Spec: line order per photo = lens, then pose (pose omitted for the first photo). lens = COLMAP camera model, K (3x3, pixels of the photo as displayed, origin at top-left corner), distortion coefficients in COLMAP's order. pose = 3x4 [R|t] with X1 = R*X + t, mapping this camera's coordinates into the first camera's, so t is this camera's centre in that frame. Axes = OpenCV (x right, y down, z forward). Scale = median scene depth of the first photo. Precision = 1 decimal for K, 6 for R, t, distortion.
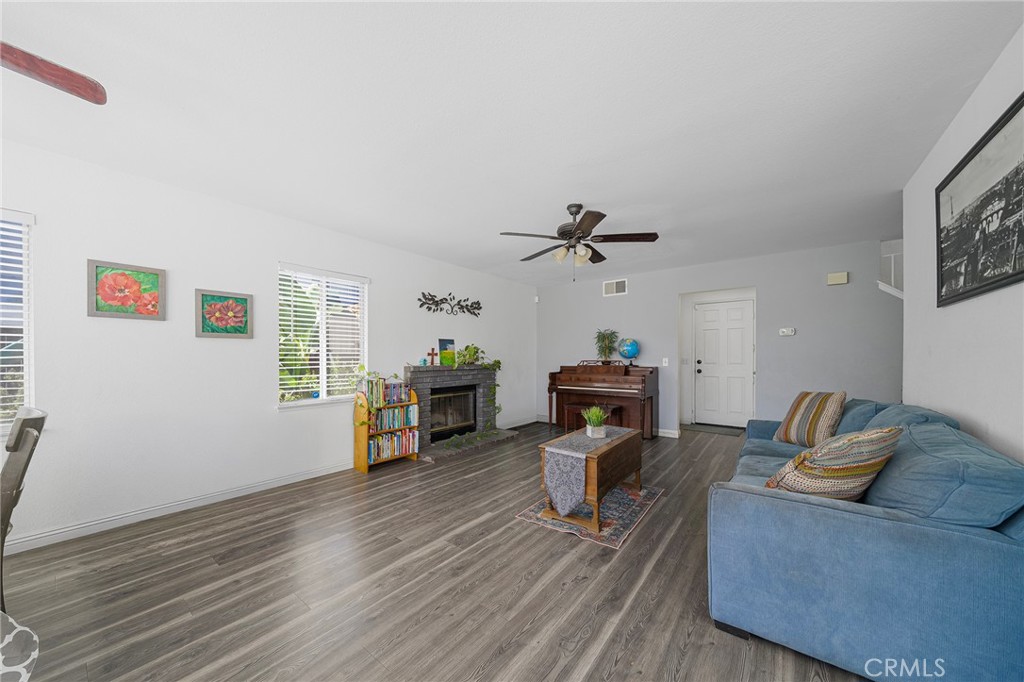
lens RADIAL K [[356.6, 0, 513.0], [0, 356.6, 359.2], [0, 0, 1]] dist [-0.000259, -0.000016]
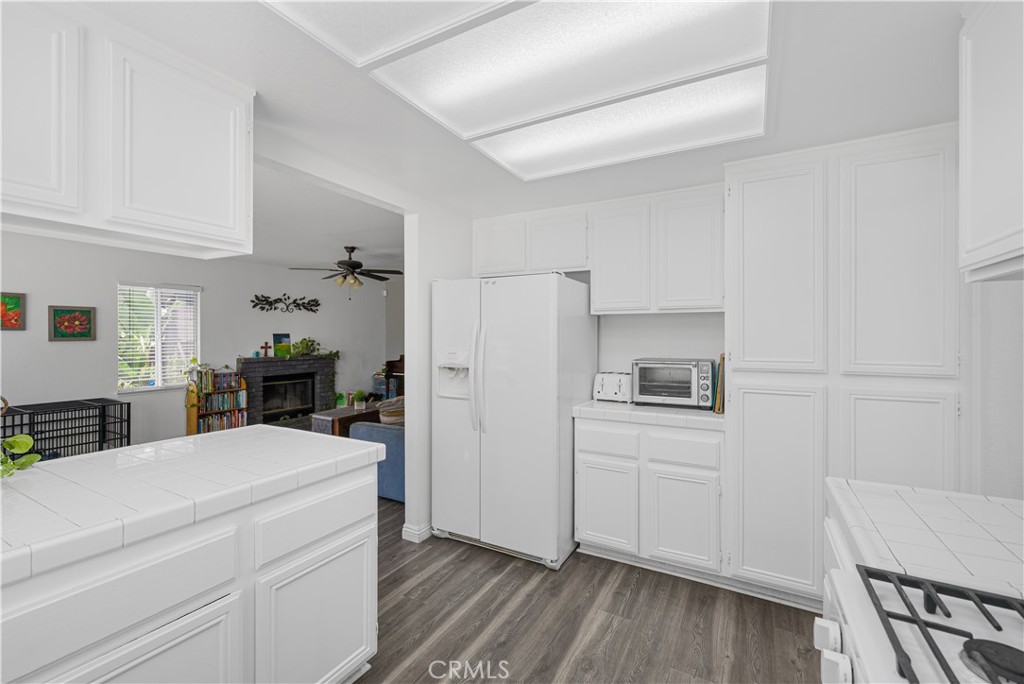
lens RADIAL K [[434.2, 0, 505.2], [0, 434.2, 338.5], [0, 0, 1]] dist [-0.001094, 0.000546]
pose [[0.990521, -0.000827, 0.137362, 0.371812], [0.000666, 0.999999, 0.001215, -0.046256], [-0.137363, -0.001112, 0.990520, -0.539595]]
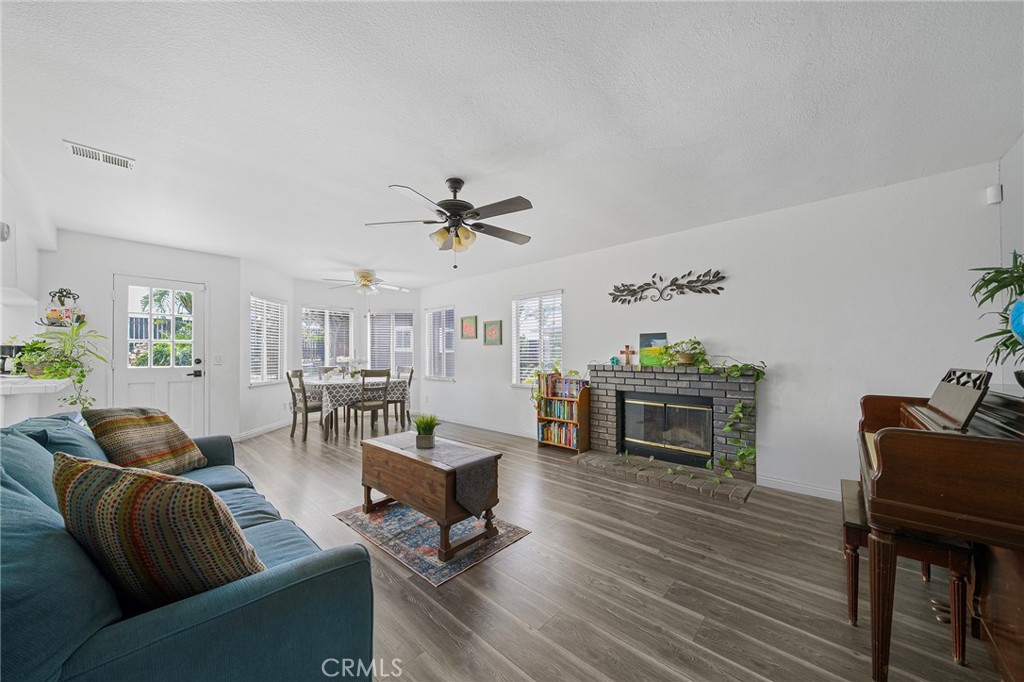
lens RADIAL K [[356.6, 0, 505.4], [0, 356.6, 348.9], [0, 0, 1]] dist [-0.000259, -0.000016]
pose [[-0.103361, -0.010972, -0.994583, 0.706758], [-0.002433, 0.999939, -0.010778, -0.012756], [0.994641, 0.001305, -0.103381, 0.830820]]
